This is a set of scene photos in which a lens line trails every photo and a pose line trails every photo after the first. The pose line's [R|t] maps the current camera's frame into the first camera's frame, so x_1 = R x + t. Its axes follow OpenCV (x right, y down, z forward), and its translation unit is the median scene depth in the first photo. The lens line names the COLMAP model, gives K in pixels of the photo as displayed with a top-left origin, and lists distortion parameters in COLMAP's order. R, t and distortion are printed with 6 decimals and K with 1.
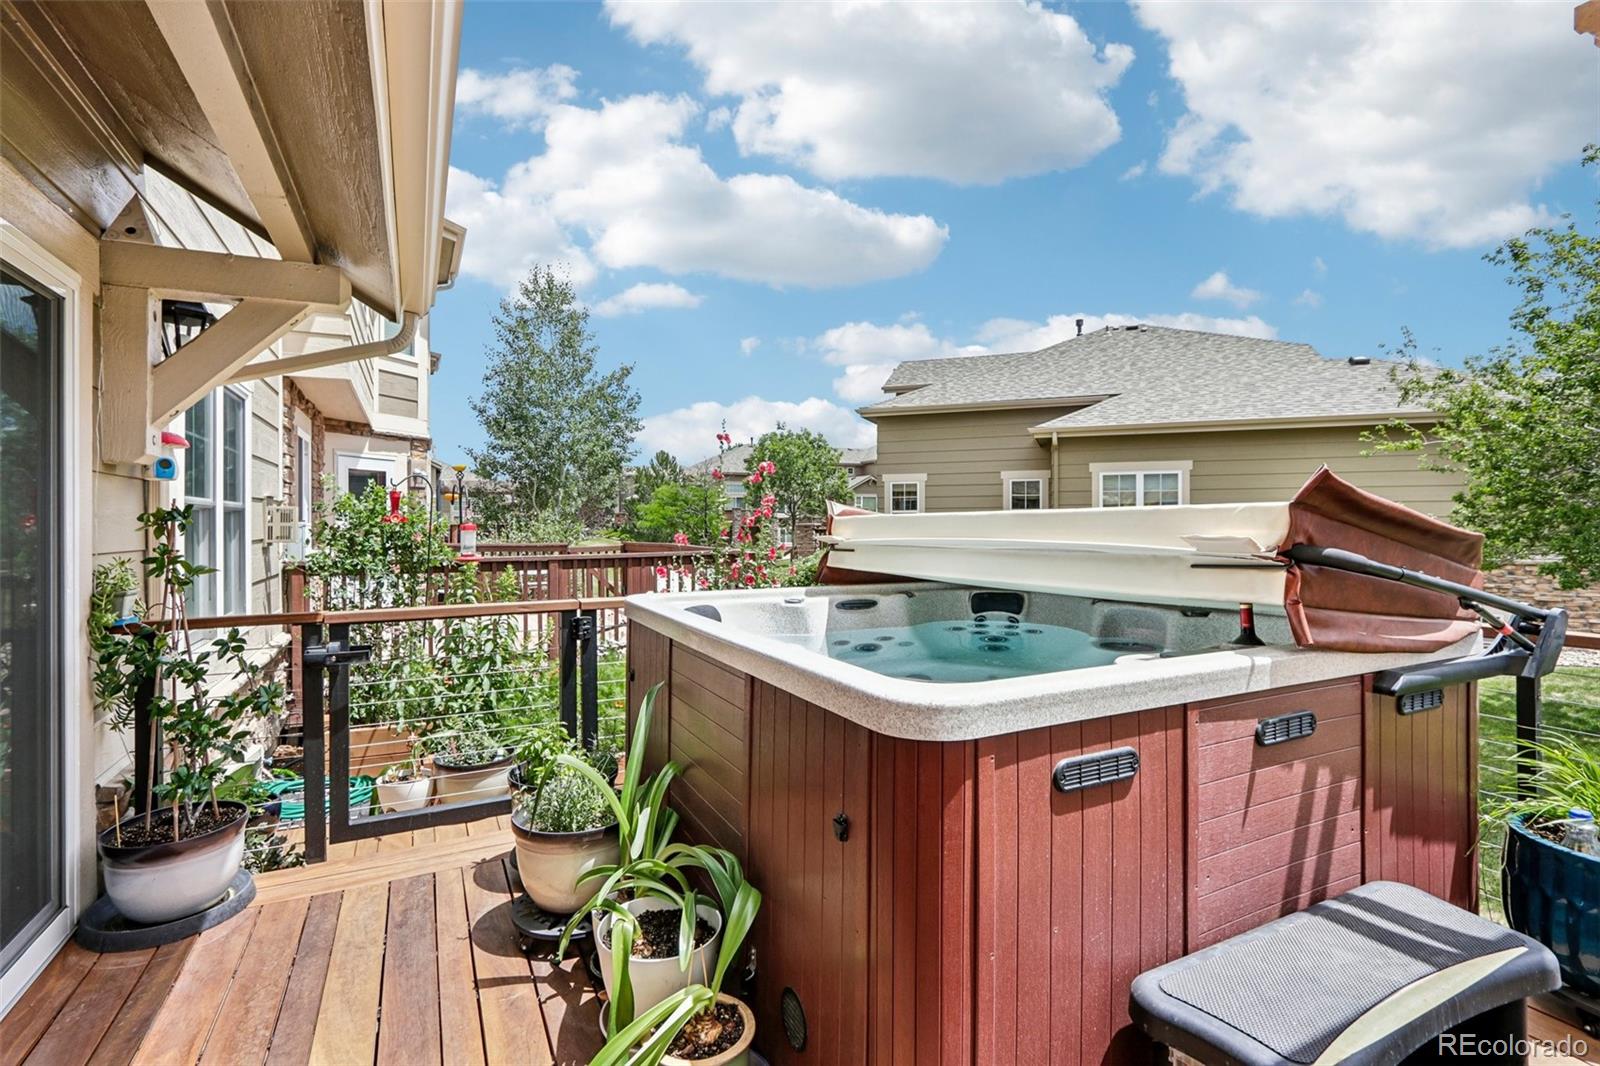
lens RADIAL K [[773.1, 0, 800.4], [0, 773.1, 515.7], [0, 0, 1]] dist [-0.012001, 0.000779]
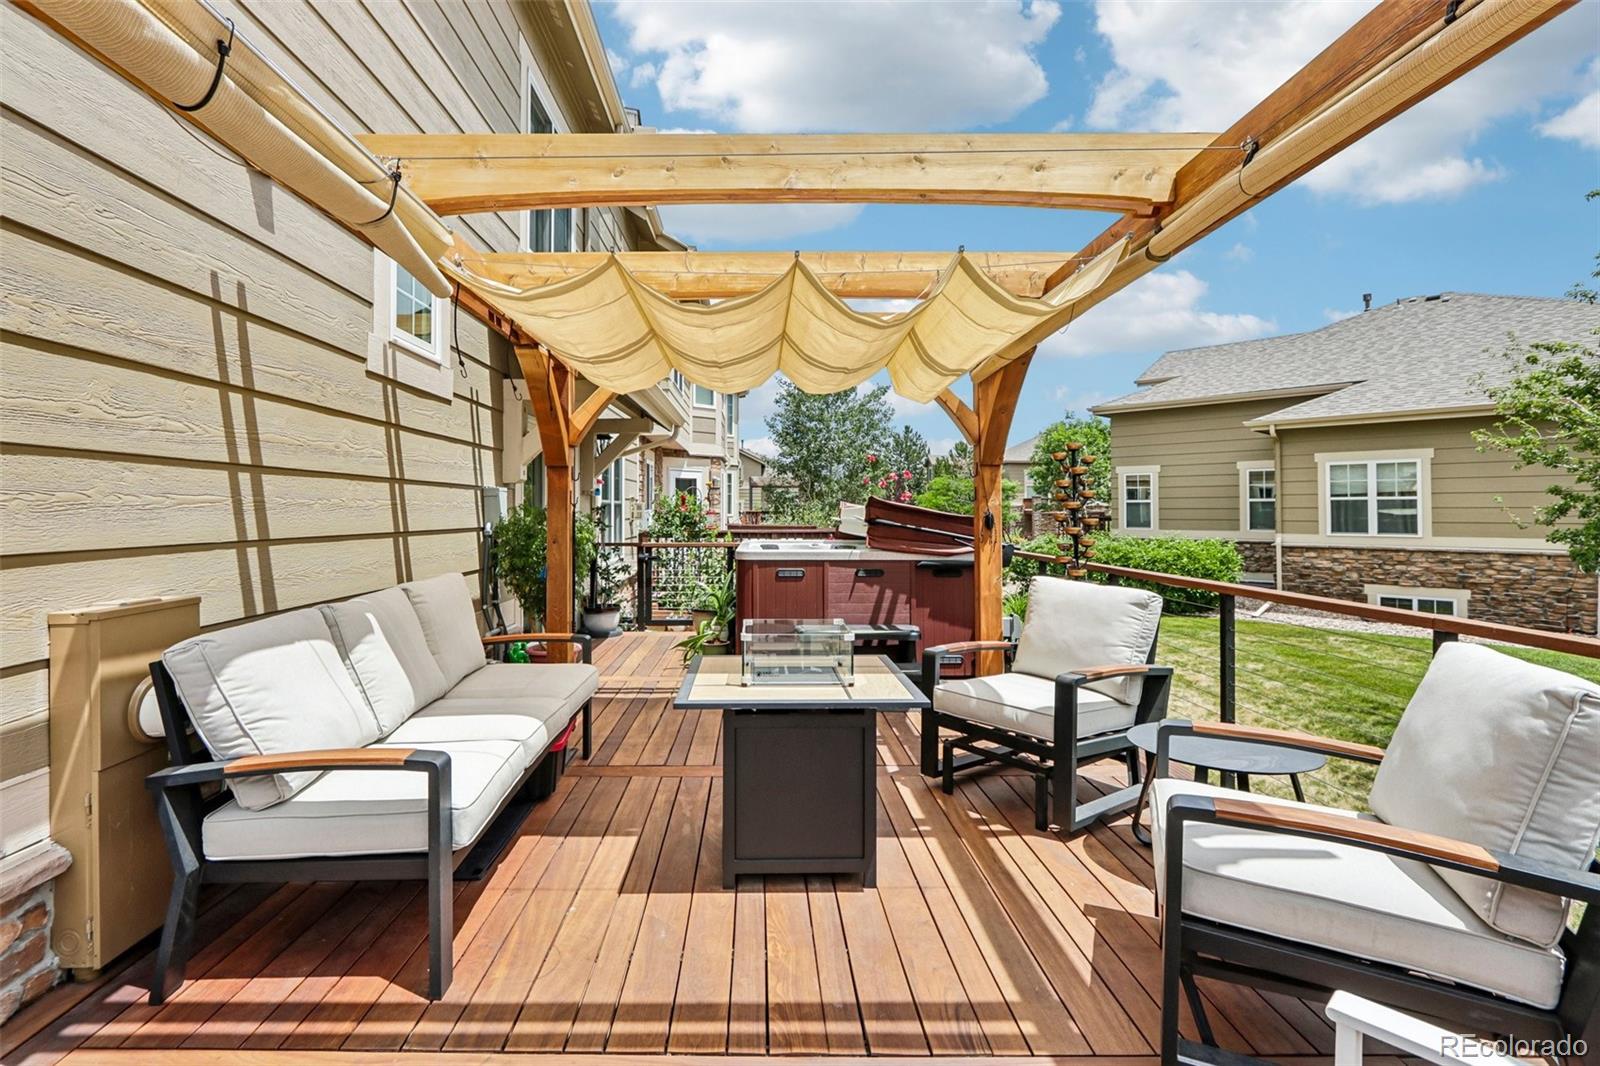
lens RADIAL K [[728.4, 0, 759.9], [0, 728.4, 495.8], [0, 0, 1]] dist [-0.002333, -0.000153]
pose [[0.901750, -0.004919, -0.432230, 0.563327], [0.000265, 0.999941, -0.010826, -0.010436], [0.432257, 0.009648, 0.901699, -0.748755]]
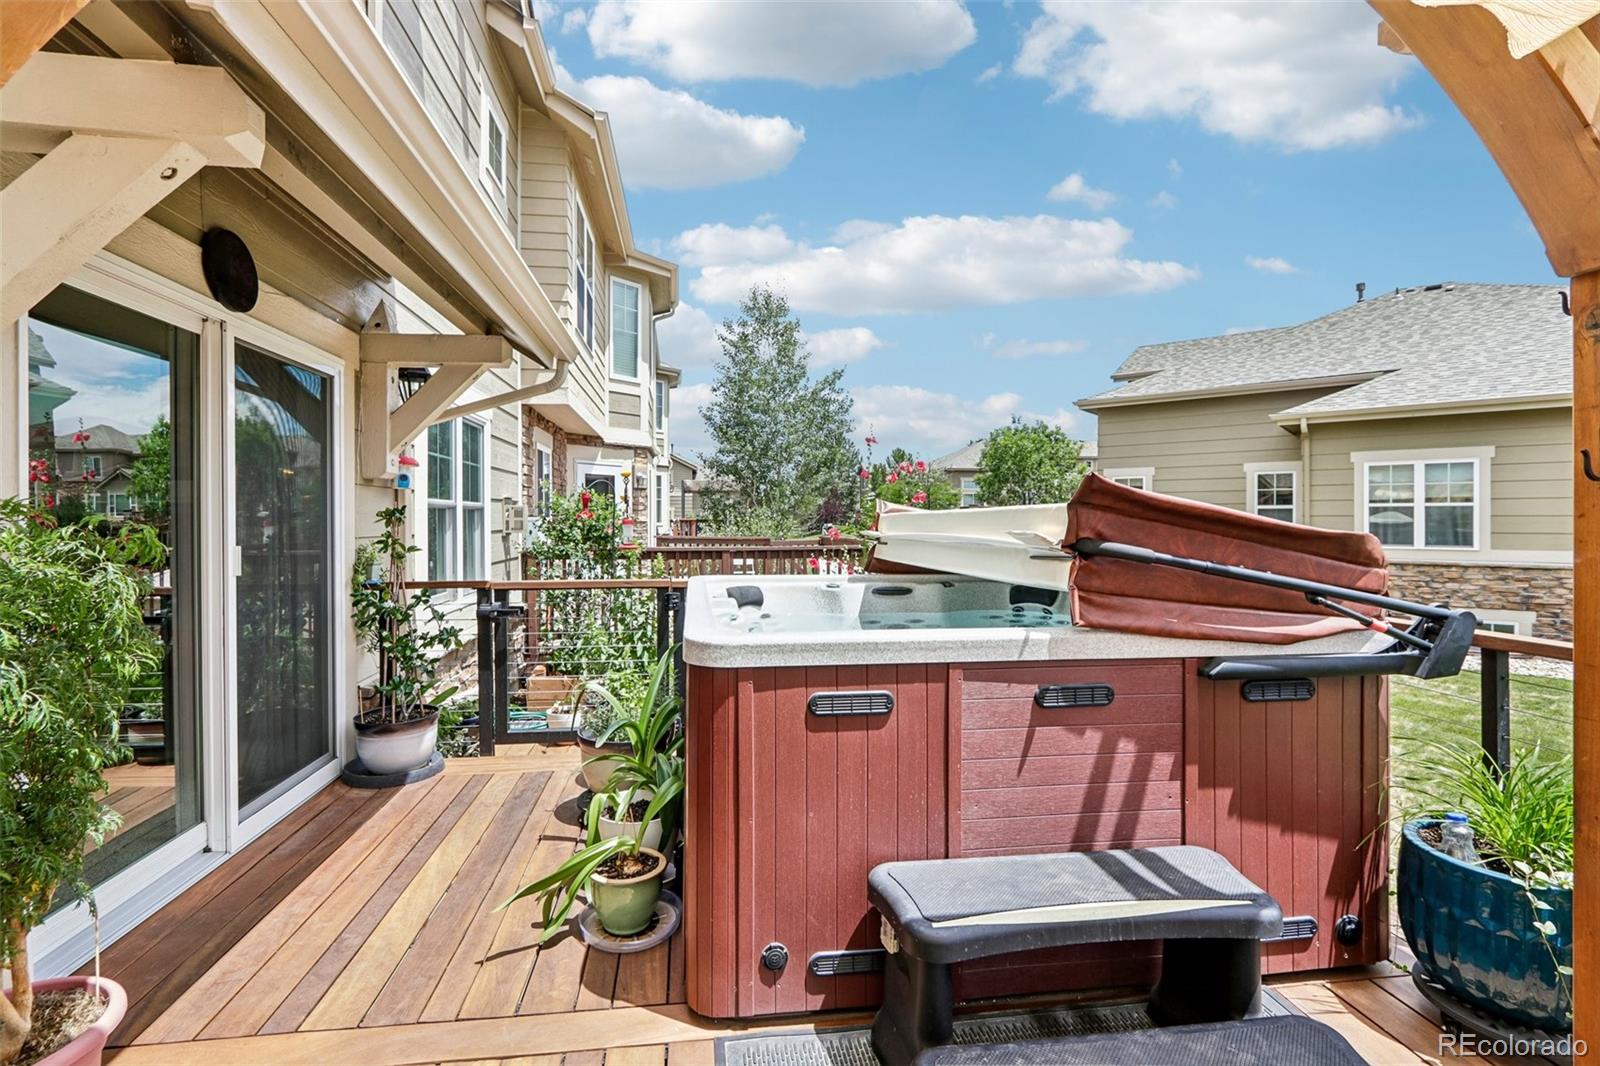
lens RADIAL K [[761.4, 0, 764.3], [0, 761.4, 520.9], [0, 0, 1]] dist [-0.015461, 0.000628]
pose [[0.939274, 0.004946, -0.343132, 0.206958], [-0.000998, 0.999931, 0.011683, -0.001159], [0.343166, -0.010631, 0.939215, -0.087021]]
